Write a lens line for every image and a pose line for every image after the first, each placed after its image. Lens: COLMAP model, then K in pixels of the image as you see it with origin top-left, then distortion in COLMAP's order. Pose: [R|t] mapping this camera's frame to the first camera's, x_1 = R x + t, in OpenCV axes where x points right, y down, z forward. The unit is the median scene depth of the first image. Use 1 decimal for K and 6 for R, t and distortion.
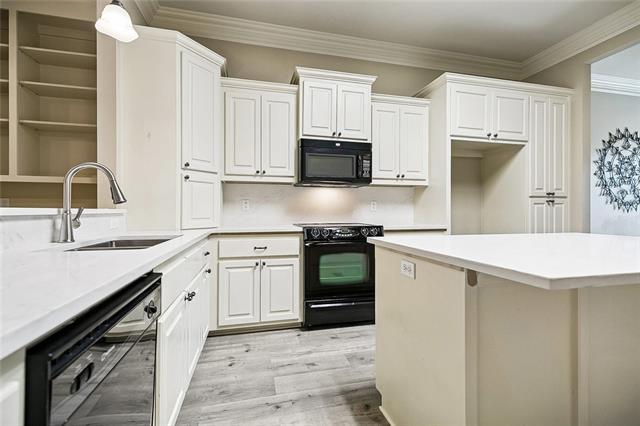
lens RADIAL K [[318.5, 0, 321.0], [0, 318.5, 206.7], [0, 0, 1]] dist [0.012971, 0.000255]
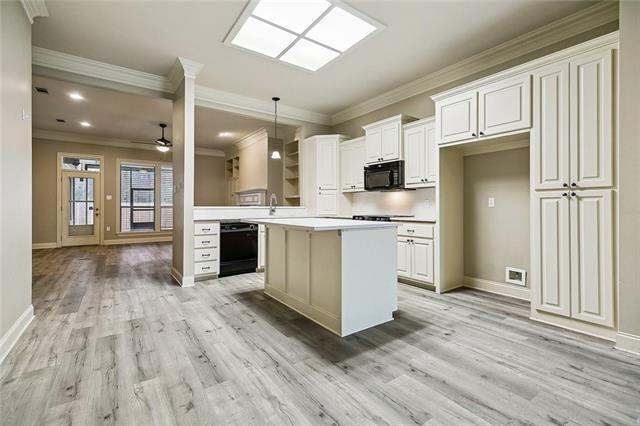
lens RADIAL K [[291.4, 0, 321.8], [0, 291.4, 212.1], [0, 0, 1]] dist [0.003077, -0.001234]
pose [[0.344086, 0.019584, -0.938734, 0.709016], [0.023337, 0.999295, 0.029402, -0.005276], [0.938648, -0.032024, 0.343387, 0.105958]]
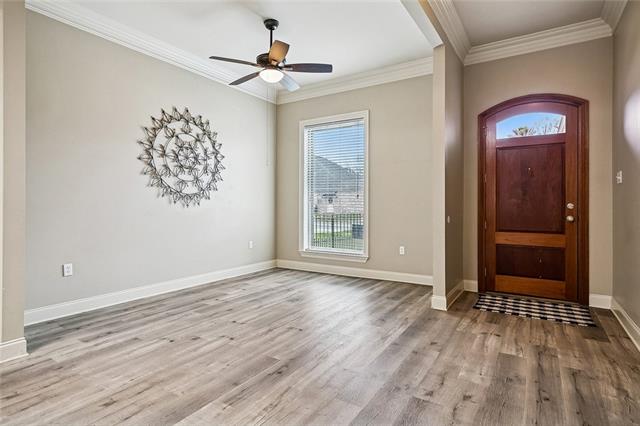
lens RADIAL K [[349.4, 0, 319.5], [0, 349.4, 208.7], [0, 0, 1]] dist [0.002230, 0.000309]
pose [[0.732778, -0.003839, 0.680457, 0.587480], [-0.015274, 0.999639, 0.022088, -0.003845], [-0.680296, -0.026579, 0.732455, 0.072882]]
